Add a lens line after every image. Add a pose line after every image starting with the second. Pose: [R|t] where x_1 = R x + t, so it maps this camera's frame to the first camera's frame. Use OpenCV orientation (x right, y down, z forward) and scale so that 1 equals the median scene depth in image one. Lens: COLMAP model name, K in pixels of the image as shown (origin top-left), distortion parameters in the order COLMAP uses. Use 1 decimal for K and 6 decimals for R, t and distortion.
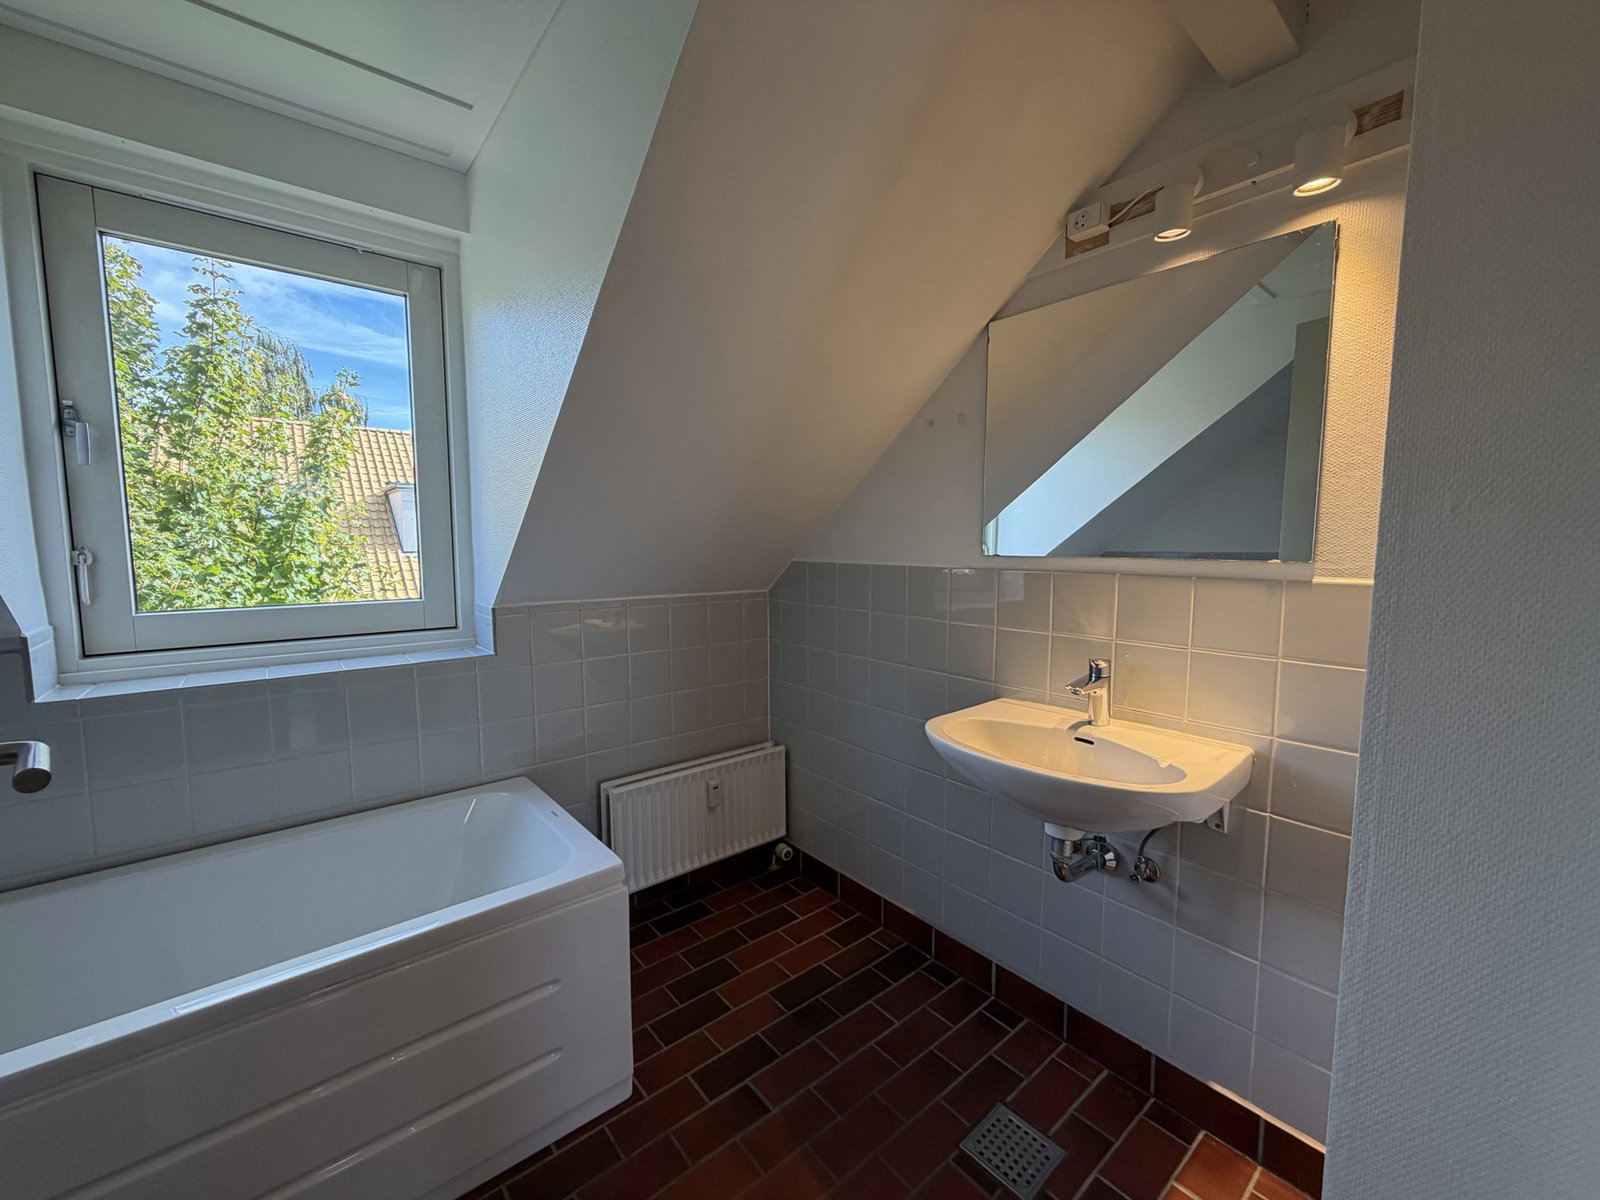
lens RADIAL K [[638.1, 0, 793.8], [0, 638.1, 597.8], [0, 0, 1]] dist [0.001684, -0.000395]
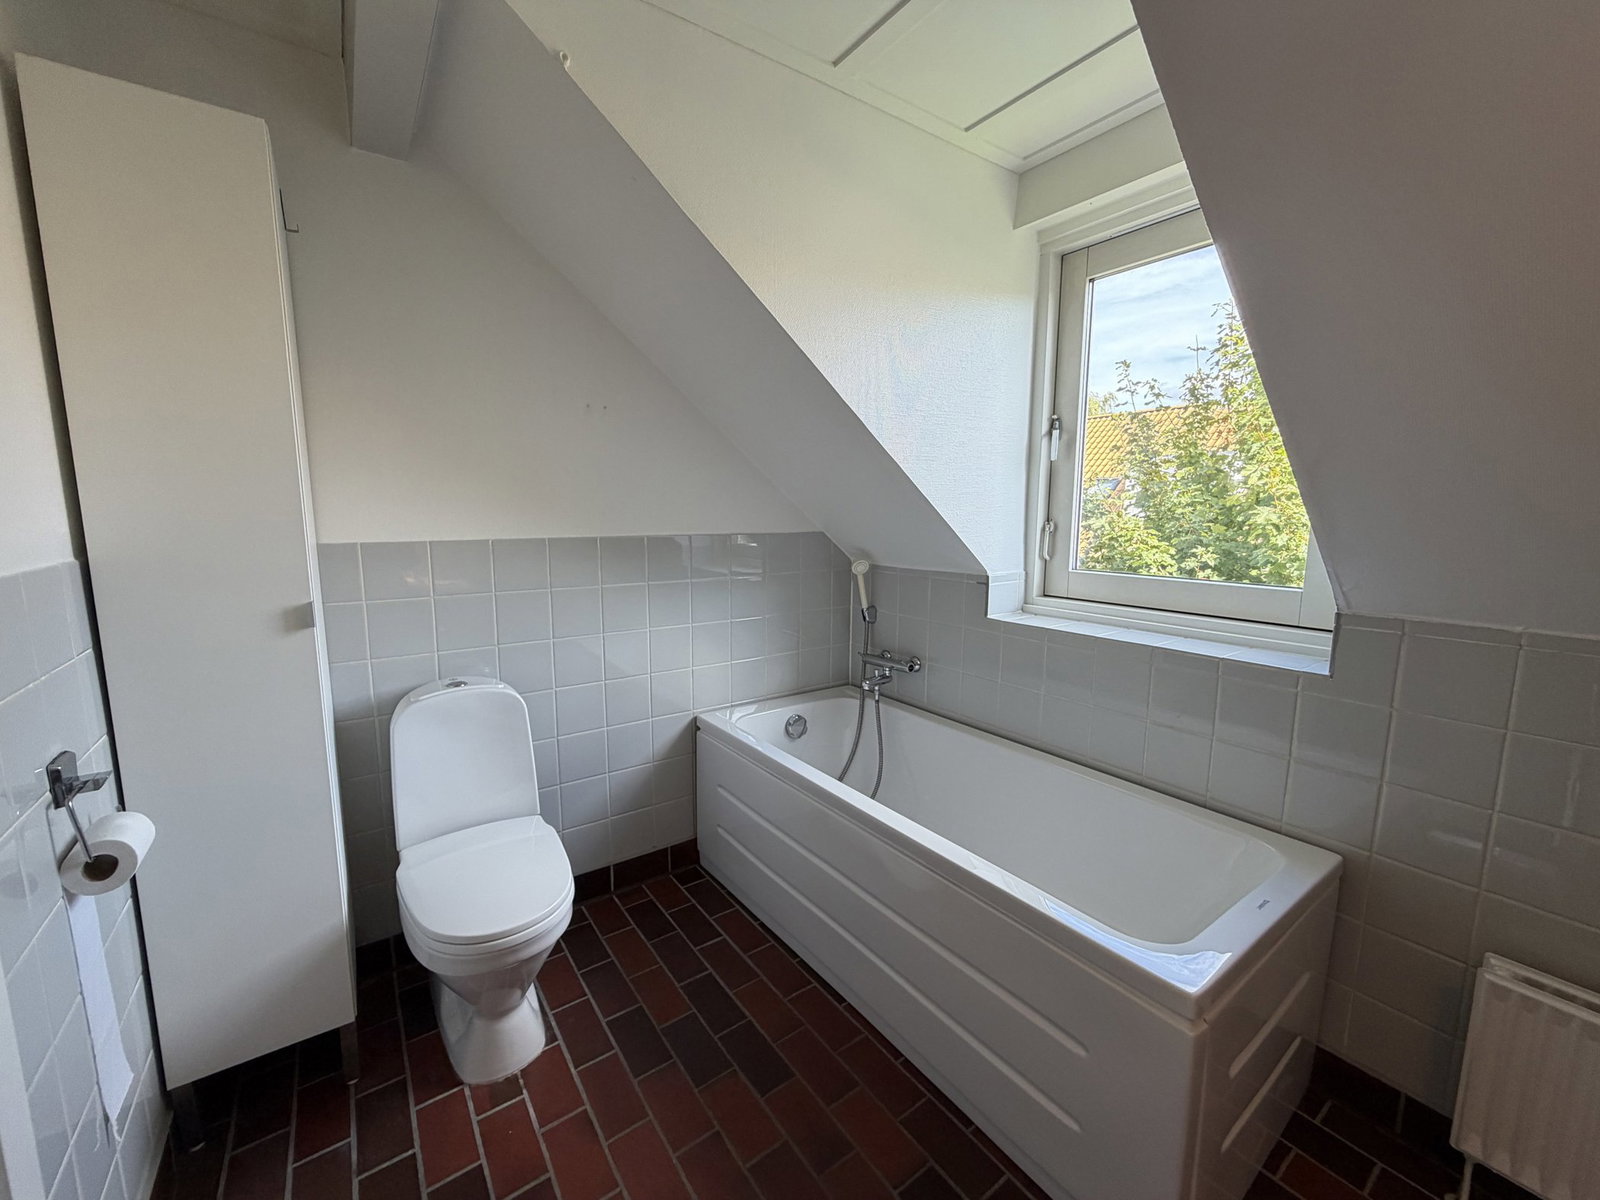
lens RADIAL K [[638.1, 0, 793.8], [0, 638.1, 597.8], [0, 0, 1]] dist [0.001684, -0.000395]
pose [[-0.065504, 0.141346, -0.987791, 0.349518], [-0.092239, 0.984821, 0.147038, -0.062561], [0.993580, 0.100744, -0.051473, 0.522575]]
